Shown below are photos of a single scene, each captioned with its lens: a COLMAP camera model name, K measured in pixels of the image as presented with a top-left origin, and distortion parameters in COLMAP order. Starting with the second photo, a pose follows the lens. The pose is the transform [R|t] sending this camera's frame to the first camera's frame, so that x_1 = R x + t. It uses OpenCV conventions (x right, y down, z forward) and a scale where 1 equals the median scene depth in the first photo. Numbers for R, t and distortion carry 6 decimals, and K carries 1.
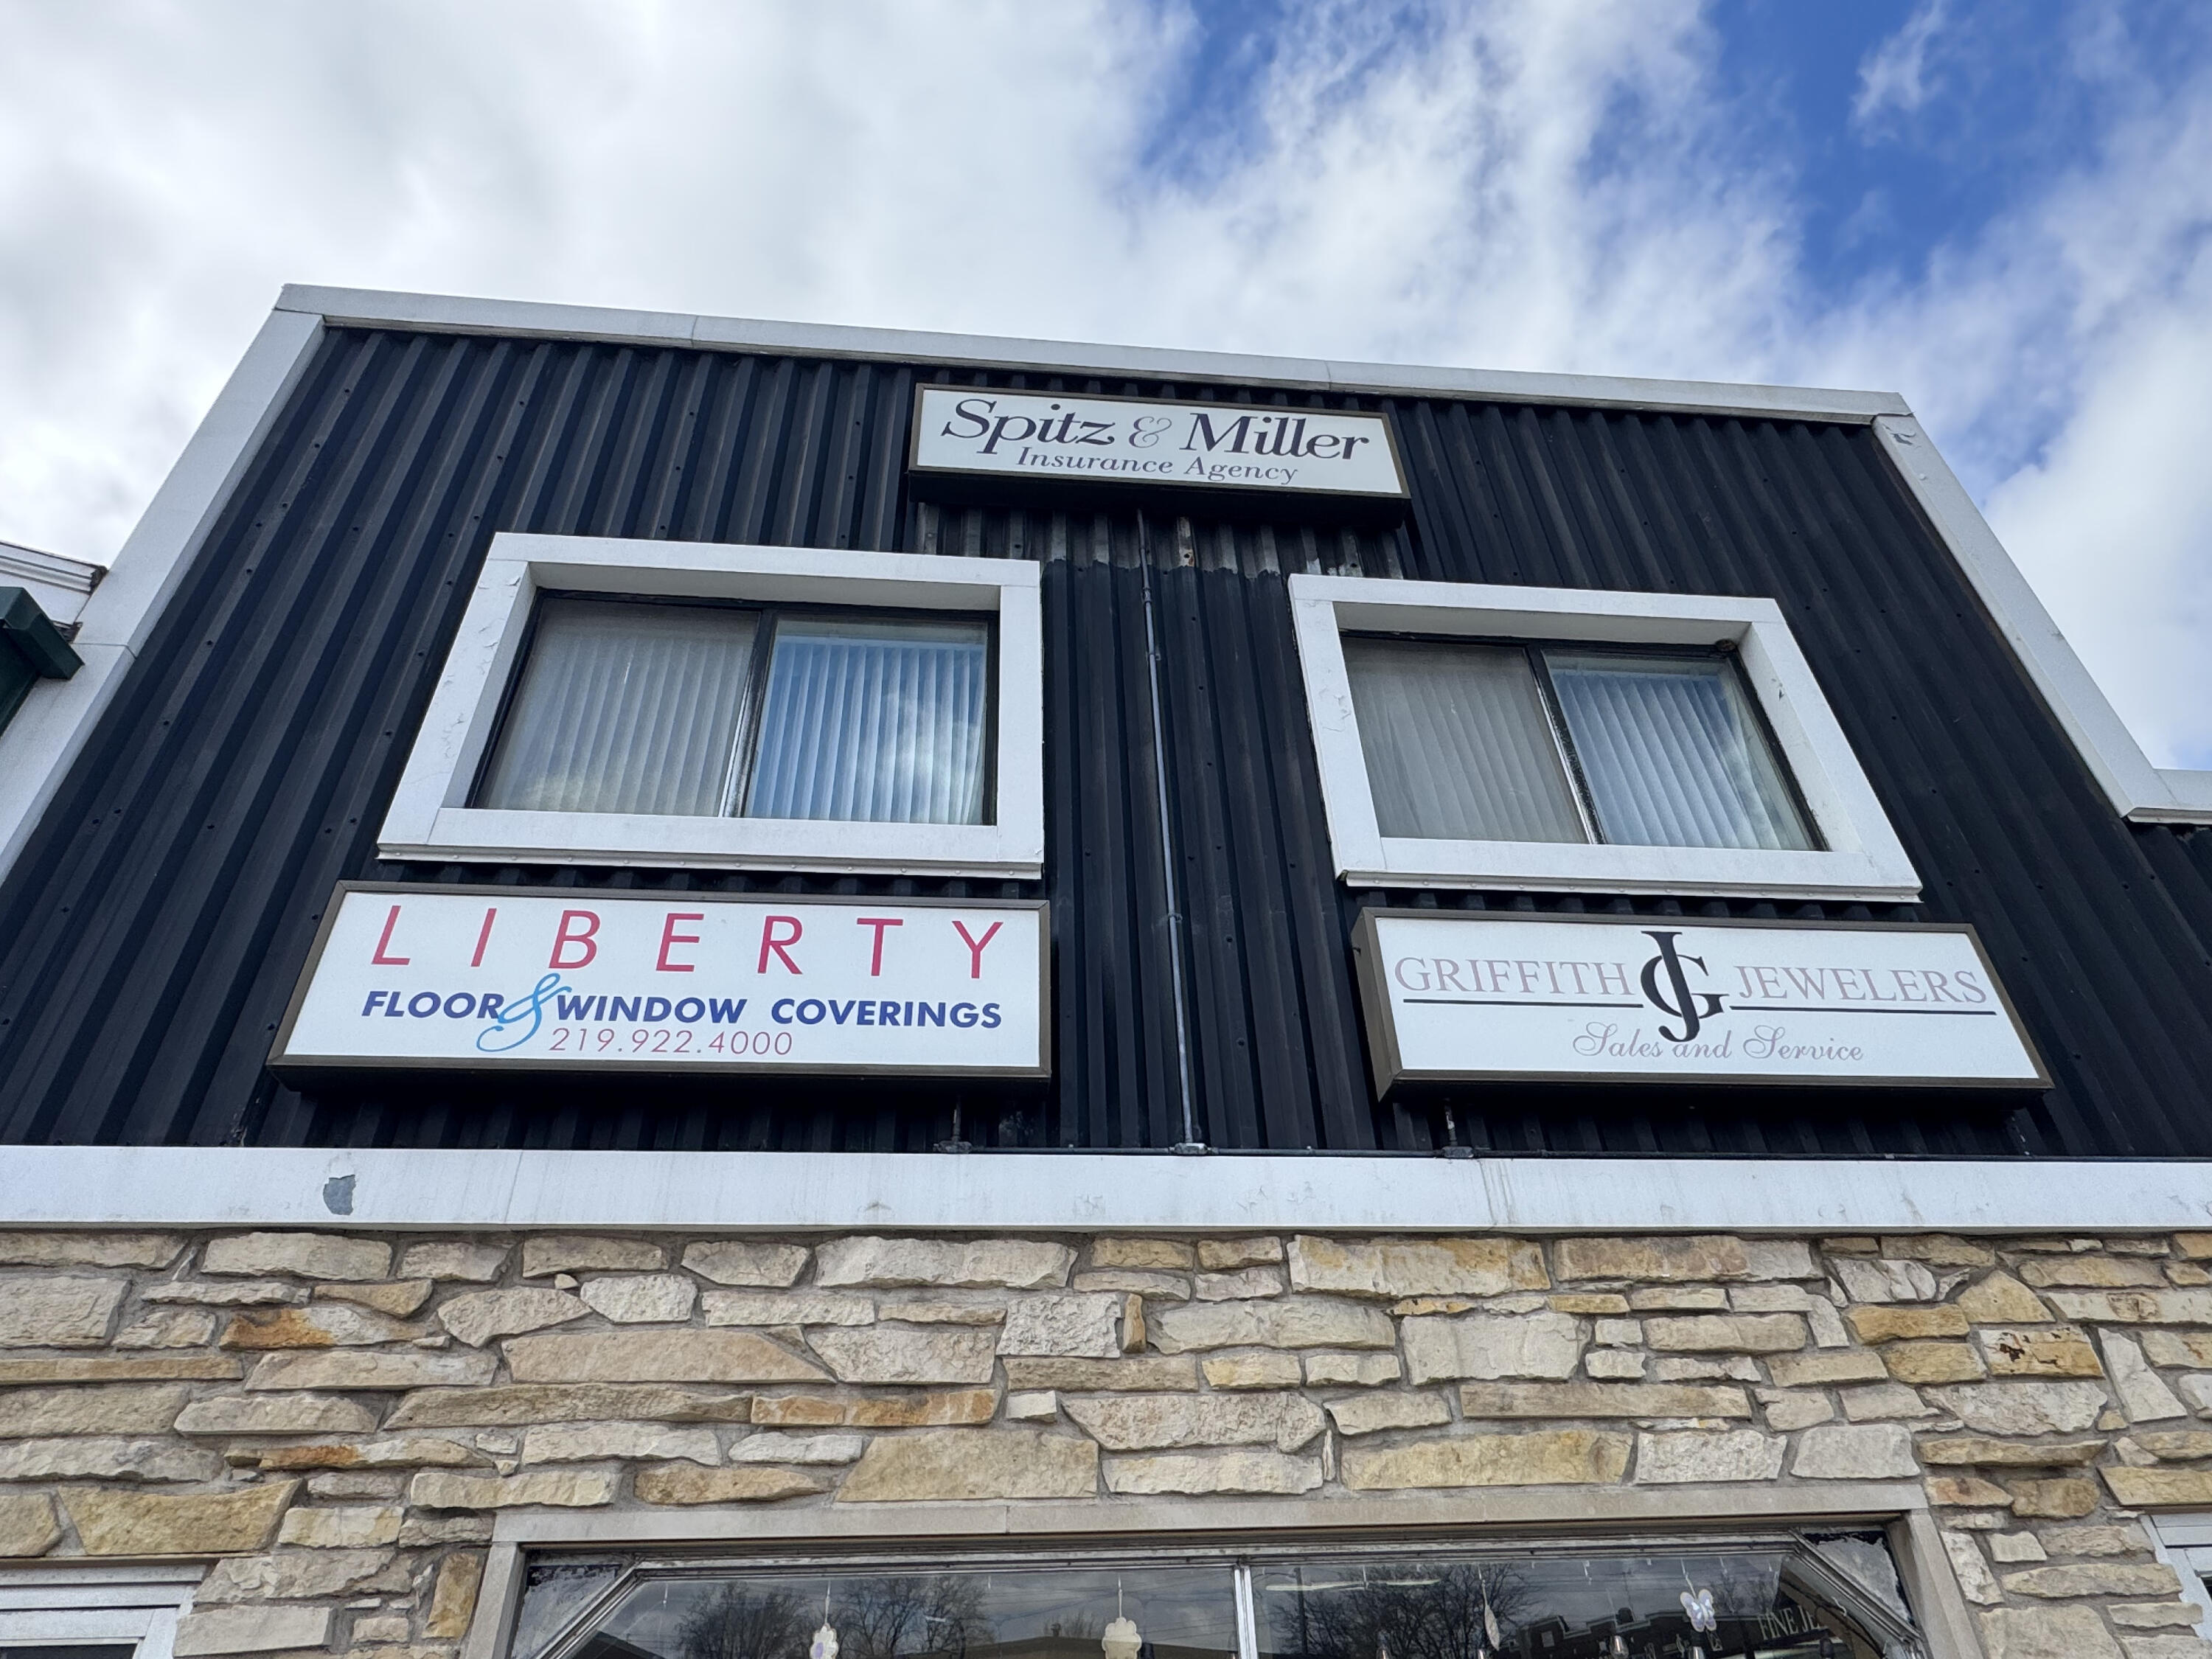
lens RADIAL K [[1265.1, 0, 1101.8], [0, 1265.1, 831.8], [0, 0, 1]] dist [-0.003017, 0.000938]
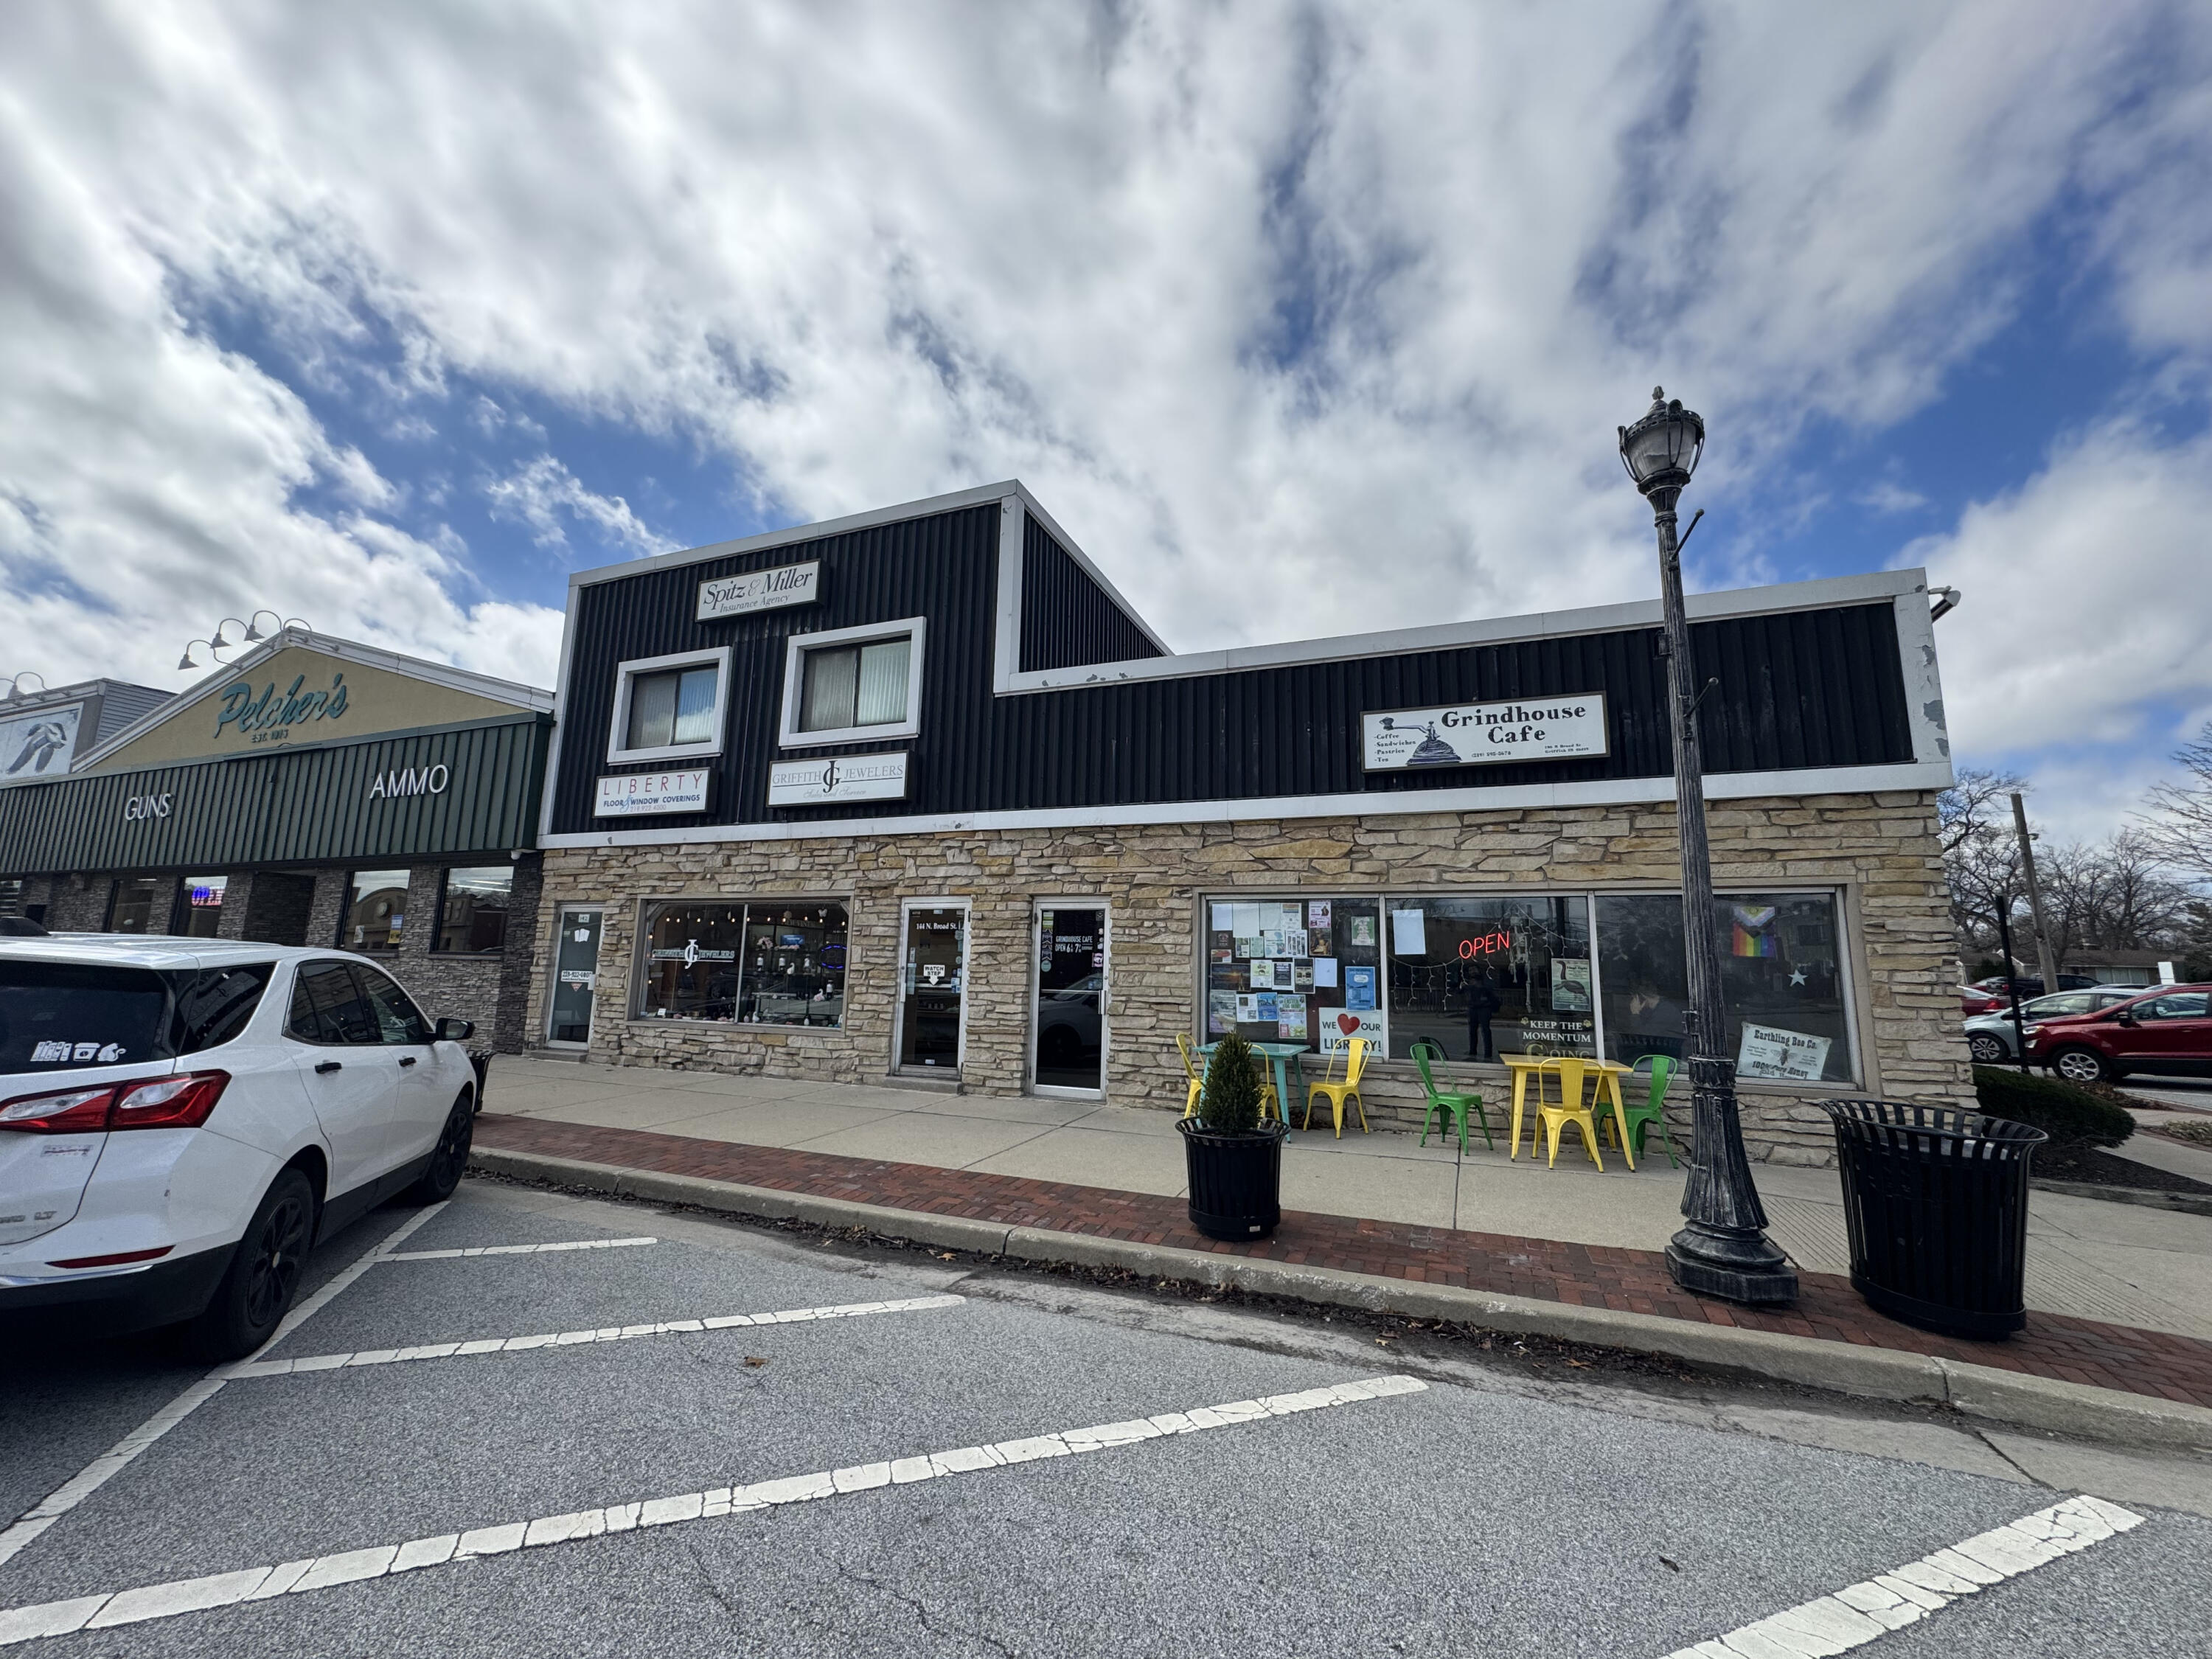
lens RADIAL K [[879.5, 0, 1103.1], [0, 879.5, 831.0], [0, 0, 1]] dist [-0.001780, 0.000235]
pose [[0.883834, -0.021250, -0.467317, 2.723796], [0.234718, 0.884265, 0.403711, -0.694317], [0.404653, -0.466502, 0.786531, -0.962540]]
